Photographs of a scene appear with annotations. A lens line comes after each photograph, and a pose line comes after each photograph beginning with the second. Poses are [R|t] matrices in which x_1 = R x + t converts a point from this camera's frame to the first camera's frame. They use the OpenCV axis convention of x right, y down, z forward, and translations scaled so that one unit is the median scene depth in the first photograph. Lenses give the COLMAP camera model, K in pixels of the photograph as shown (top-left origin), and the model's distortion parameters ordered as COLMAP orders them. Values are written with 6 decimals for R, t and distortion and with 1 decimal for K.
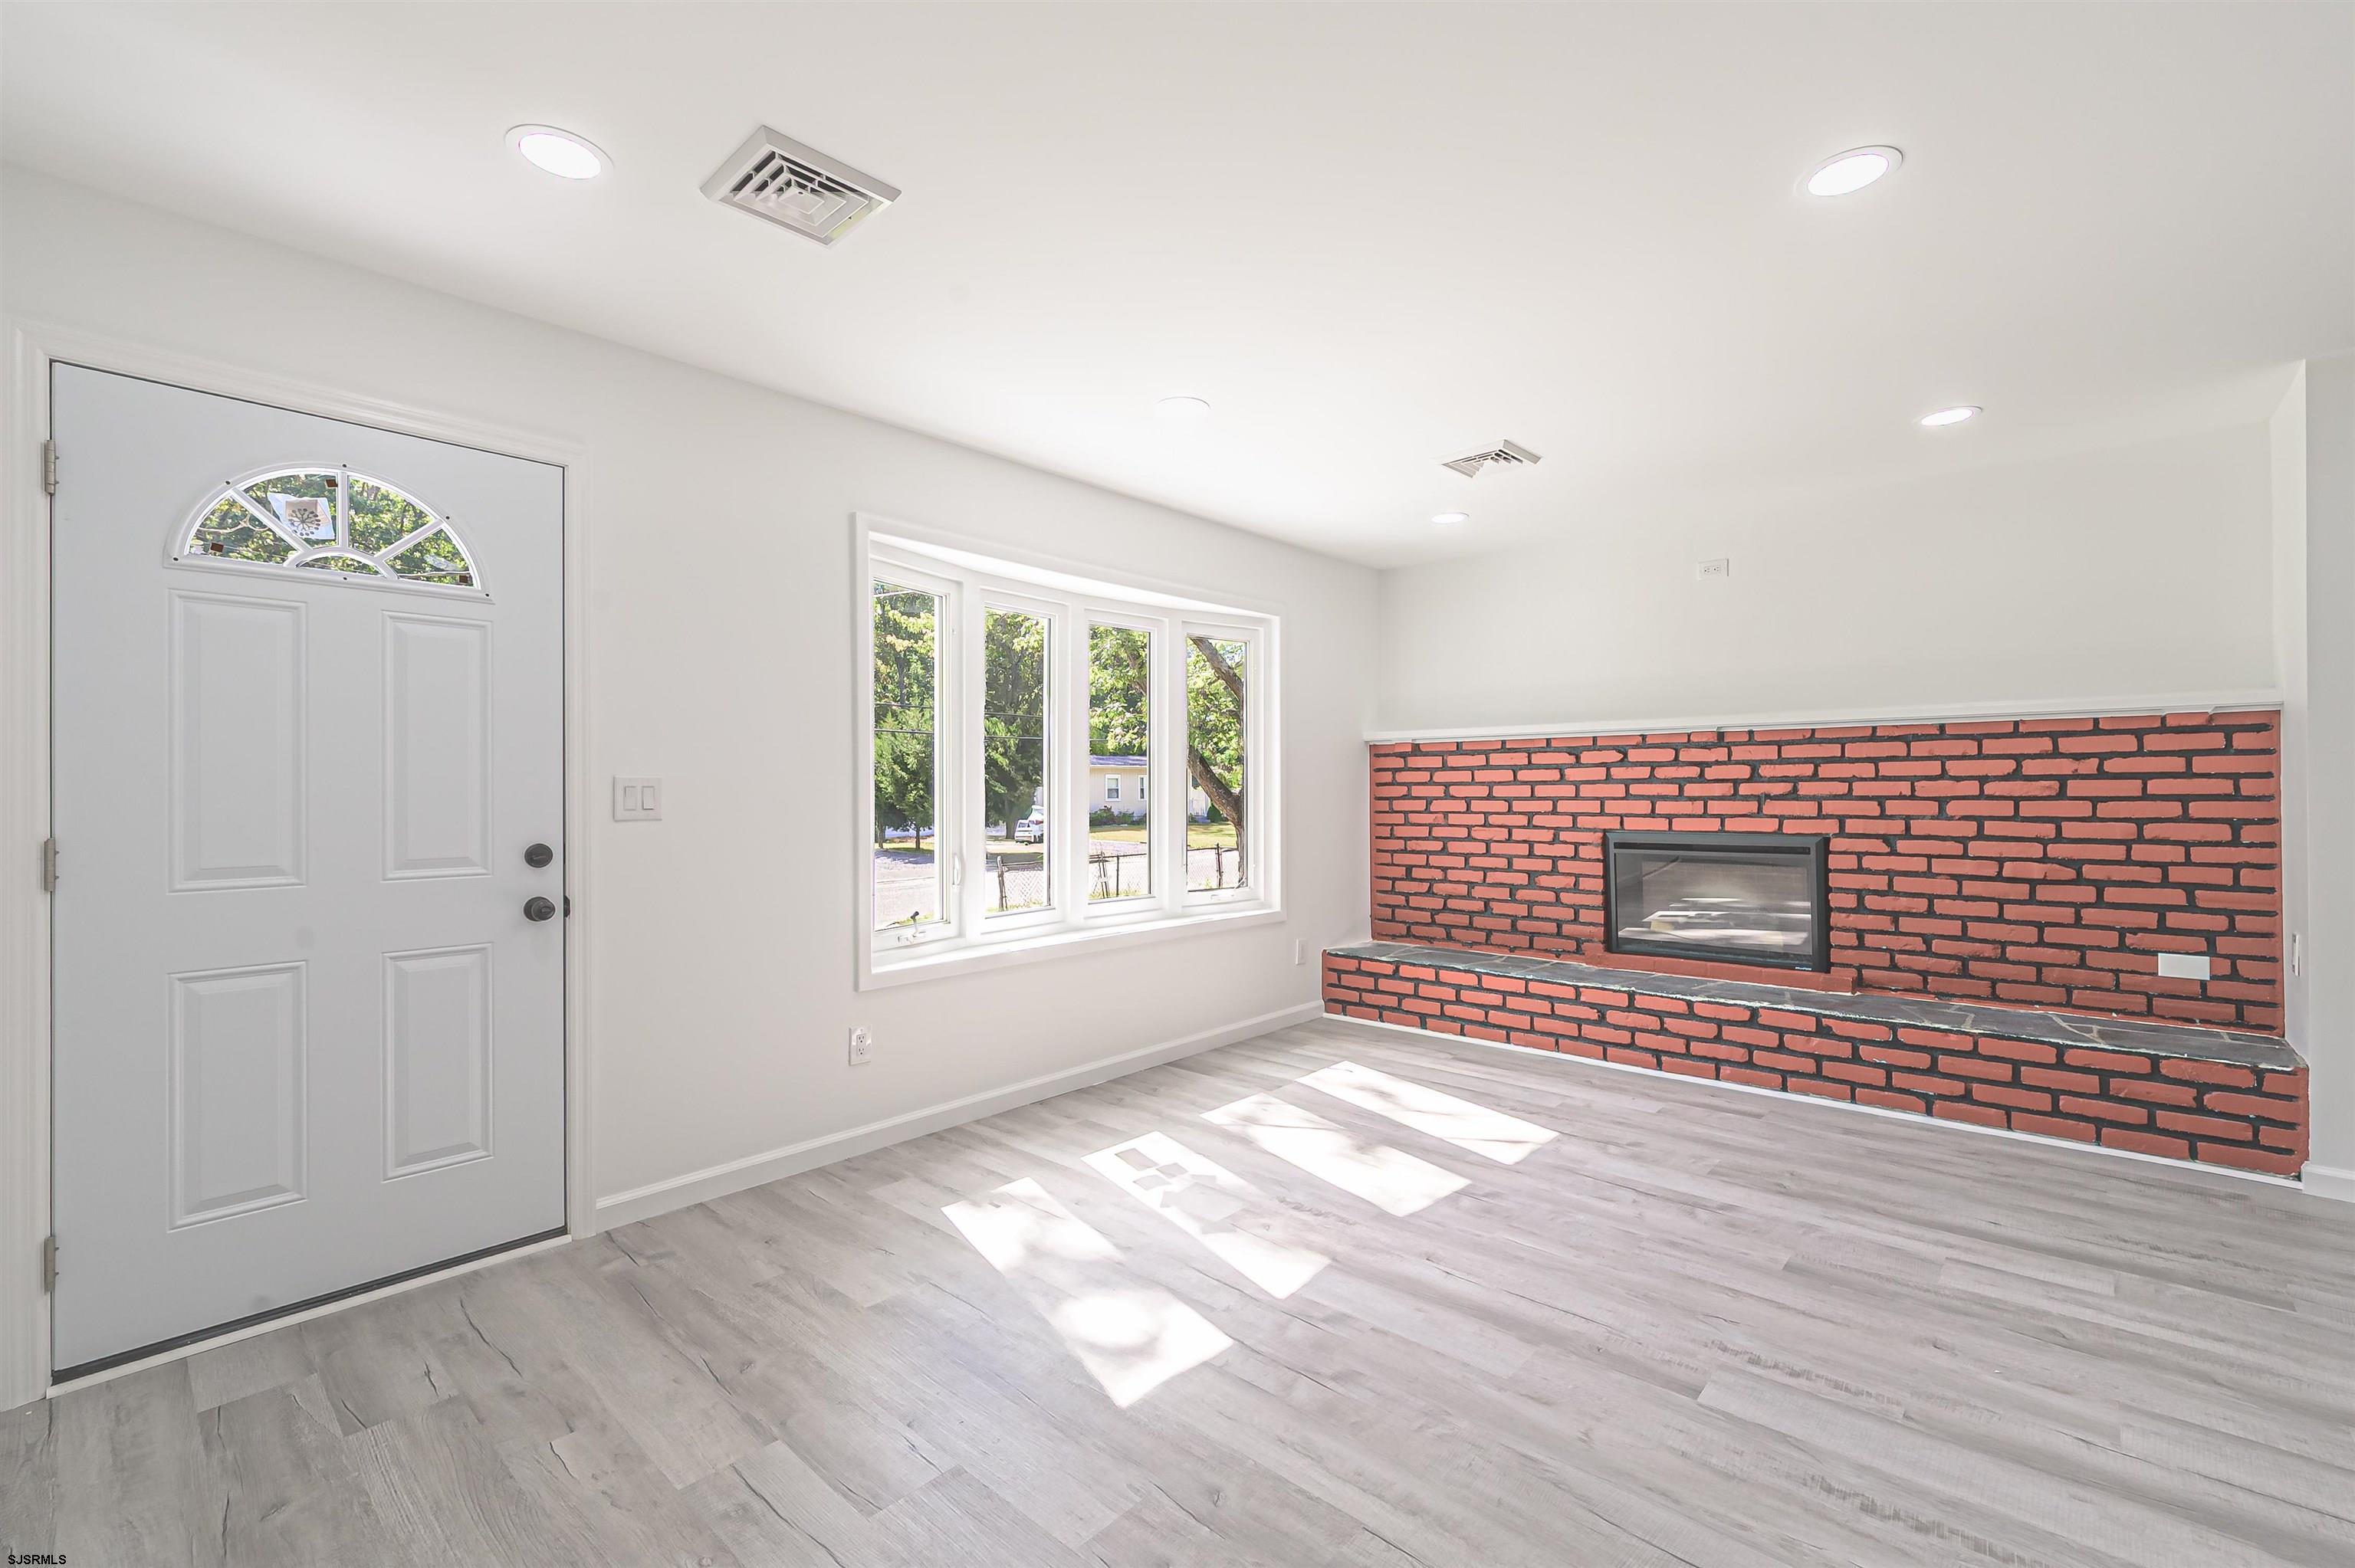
lens RADIAL K [[1003.2, 0, 1166.2], [0, 1003.2, 785.1], [0, 0, 1]] dist [-0.001474, 0.000781]
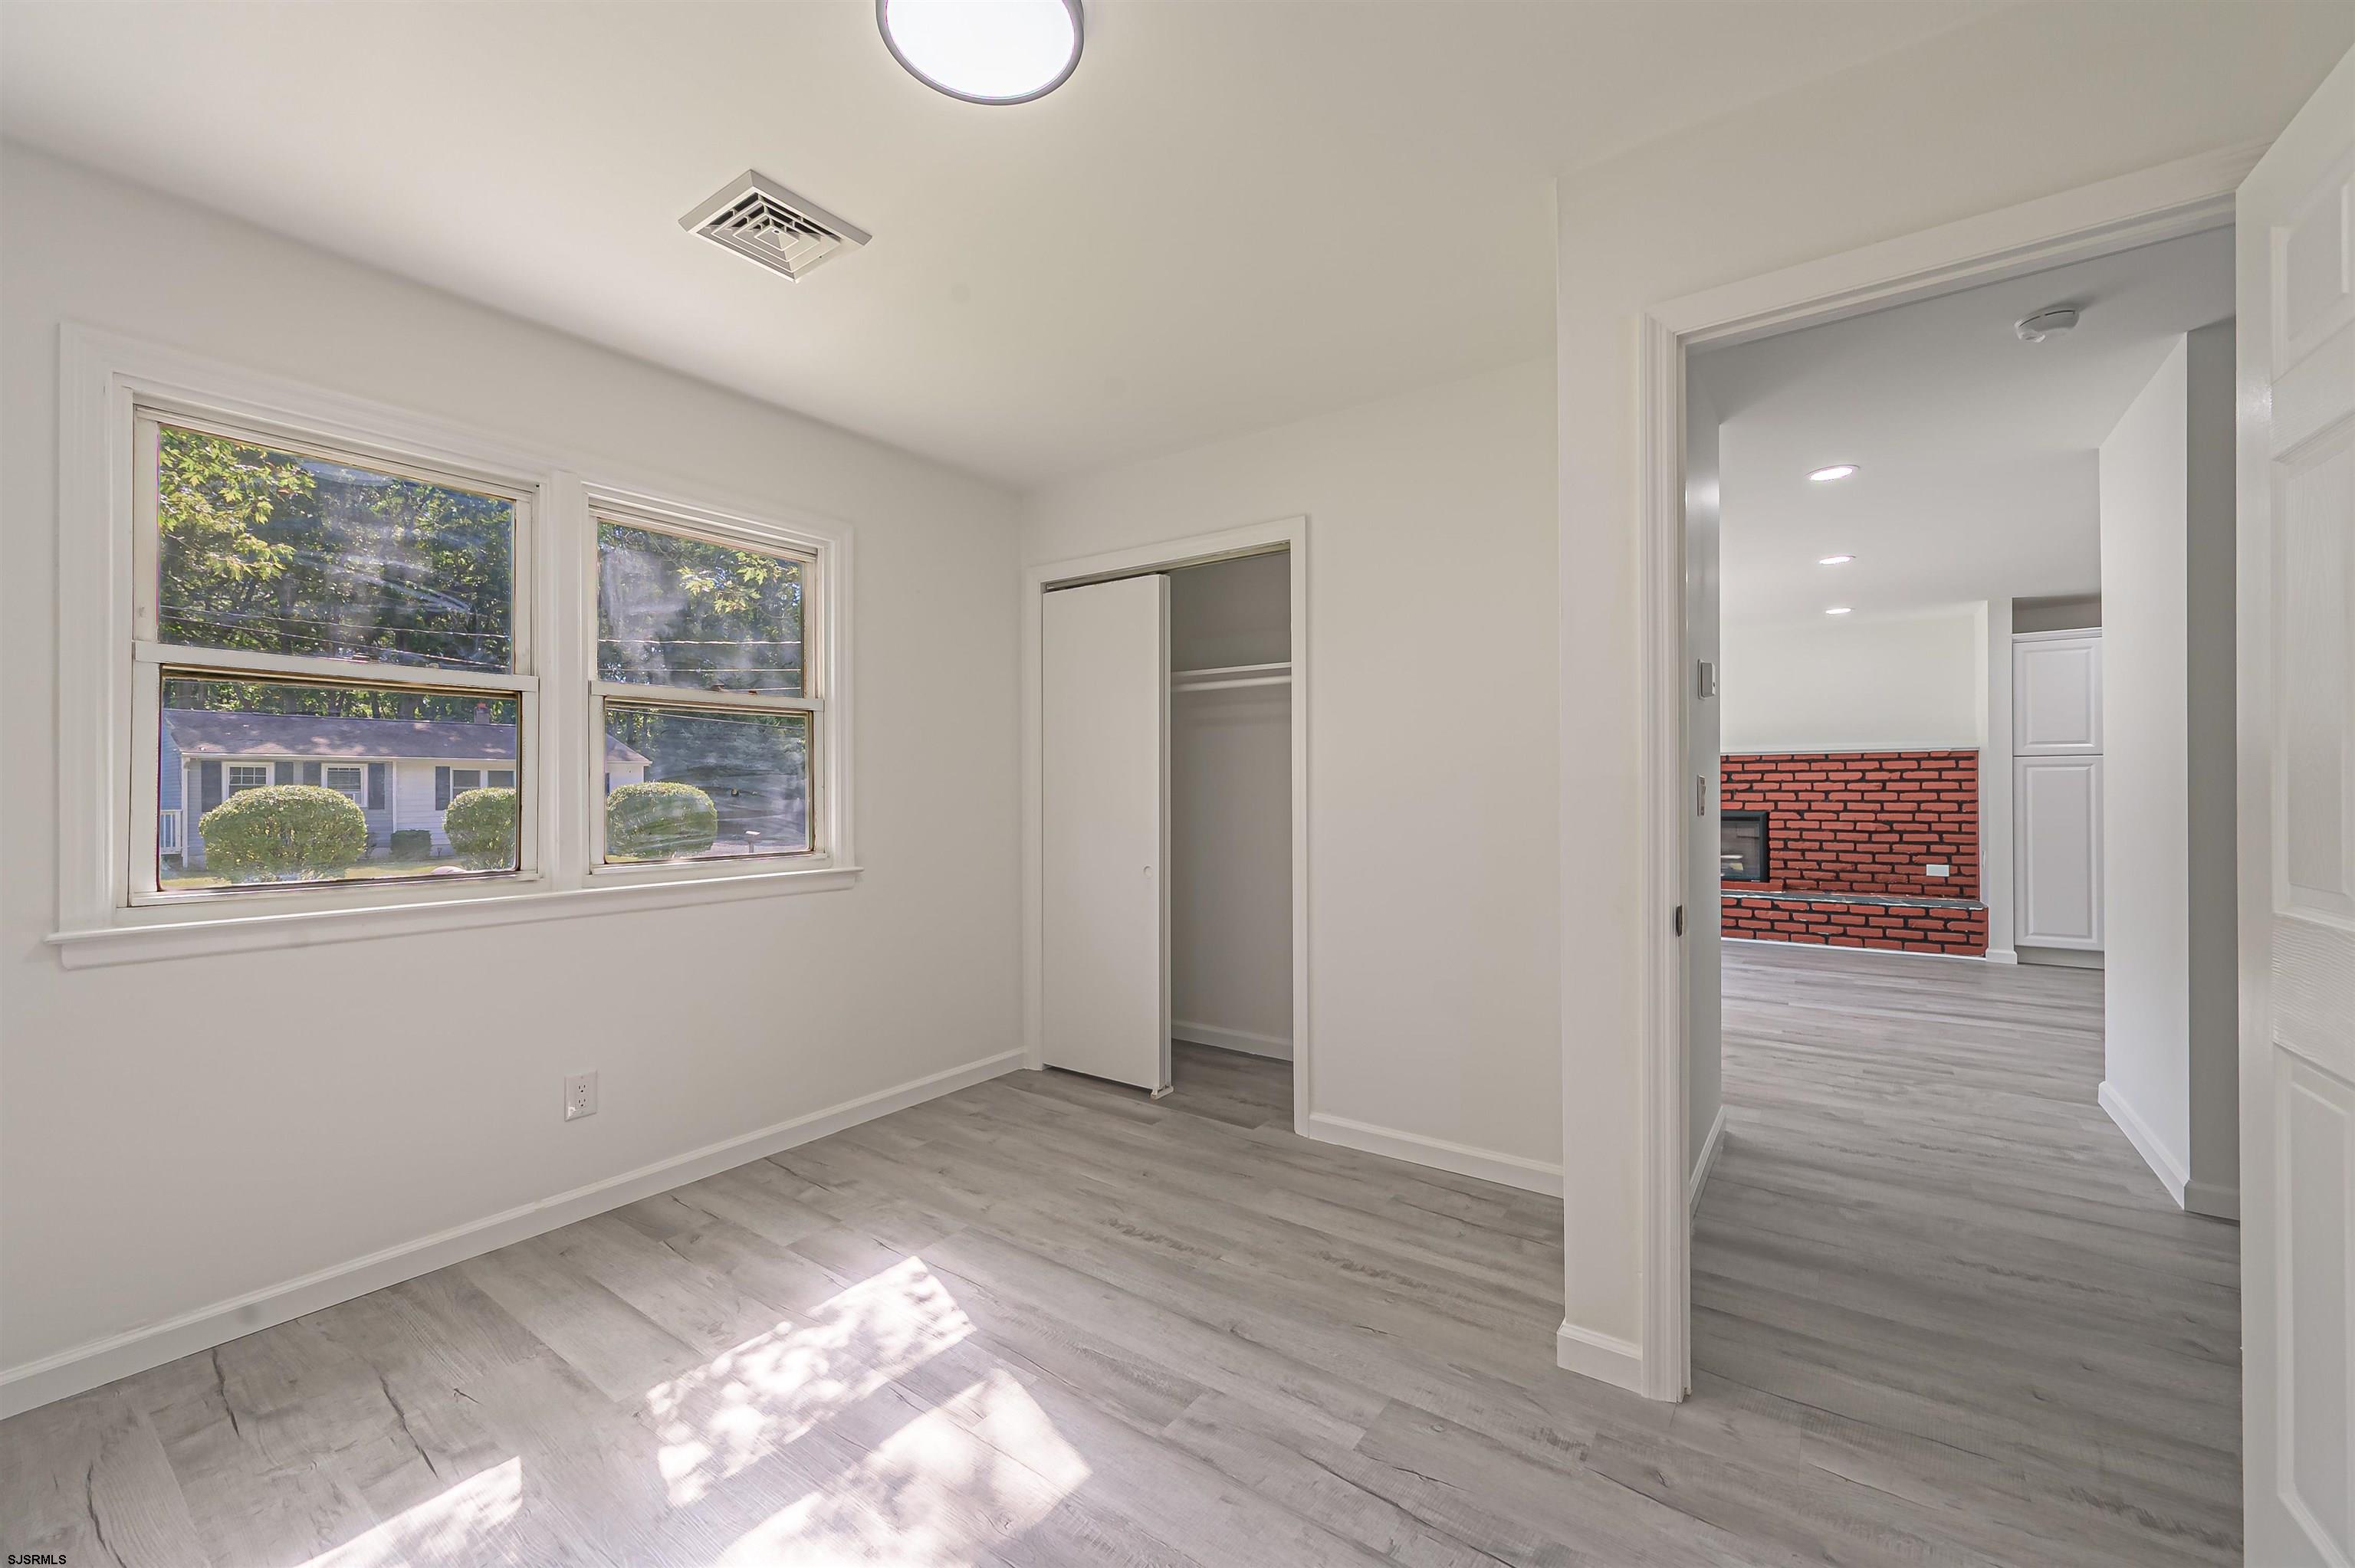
lens RADIAL K [[934.3, 0, 1187.6], [0, 934.3, 785.6], [0, 0, 1]] dist [0.014582, -0.000054]
pose [[0.991110, 0.000856, 0.133045, -0.738408], [-0.001120, 0.999998, 0.001914, -0.000121], [-0.133043, -0.002046, 0.991108, -0.686779]]
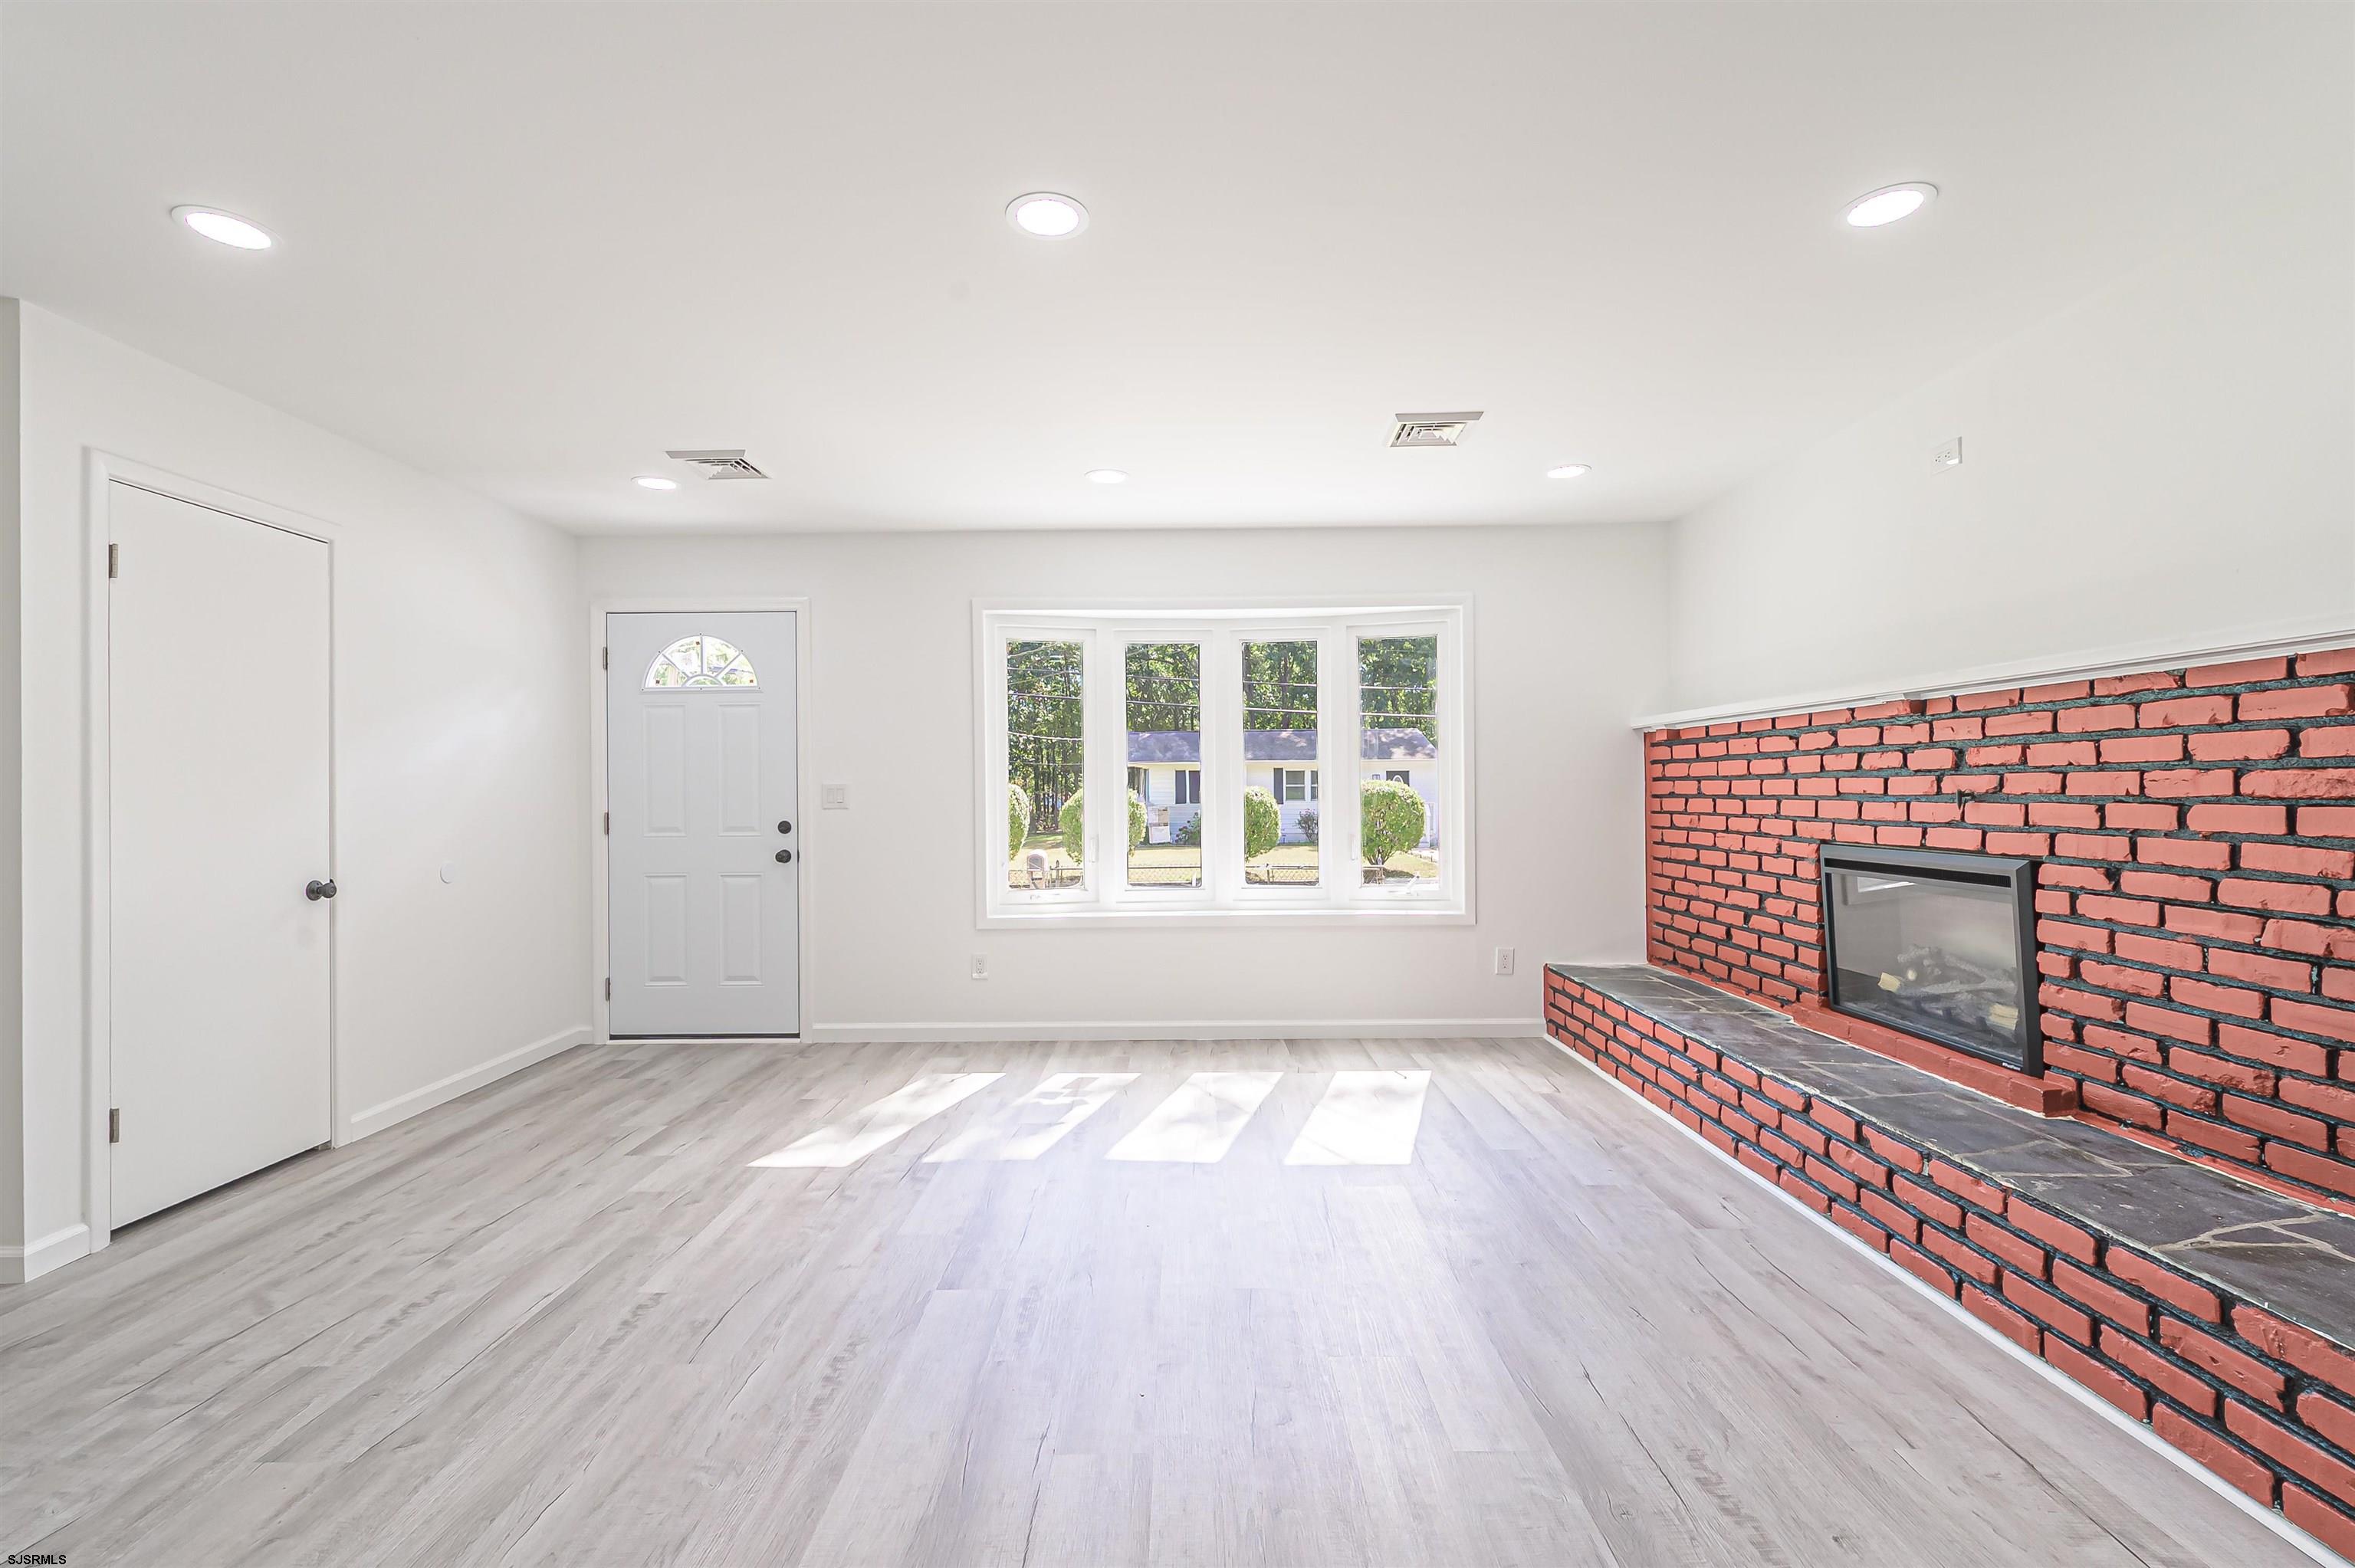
lens RADIAL K [[1003.2, 0, 1166.2], [0, 1003.2, 785.1], [0, 0, 1]] dist [-0.001474, 0.000781]
pose [[0.674115, -0.004866, -0.738611, 0.820035], [0.009954, 0.999947, 0.002496, -0.002879], [0.738560, -0.009034, 0.674128, 0.193964]]
